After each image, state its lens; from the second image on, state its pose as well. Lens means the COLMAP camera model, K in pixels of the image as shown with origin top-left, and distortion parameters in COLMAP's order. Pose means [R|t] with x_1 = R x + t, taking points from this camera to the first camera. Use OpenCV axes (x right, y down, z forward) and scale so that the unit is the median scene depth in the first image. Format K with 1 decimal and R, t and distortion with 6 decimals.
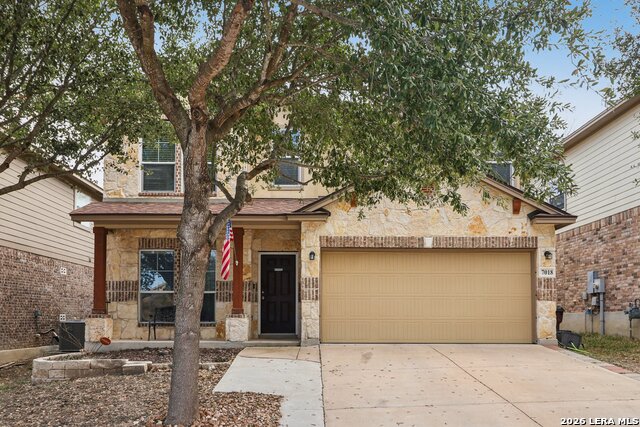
lens RADIAL K [[531.7, 0, 310.8], [0, 531.7, 309.5], [0, 0, 1]] dist [0.004563, 0.004938]
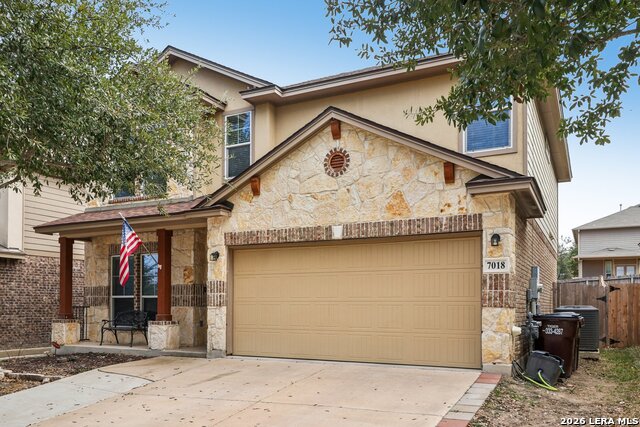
lens RADIAL K [[531.7, 0, 310.8], [0, 531.7, 309.5], [0, 0, 1]] dist [0.004563, 0.004938]
pose [[0.883661, 0.003852, -0.468111, 0.550892], [0.004519, 0.999849, 0.016758, -0.026452], [0.468105, -0.016924, 0.883511, 0.293936]]
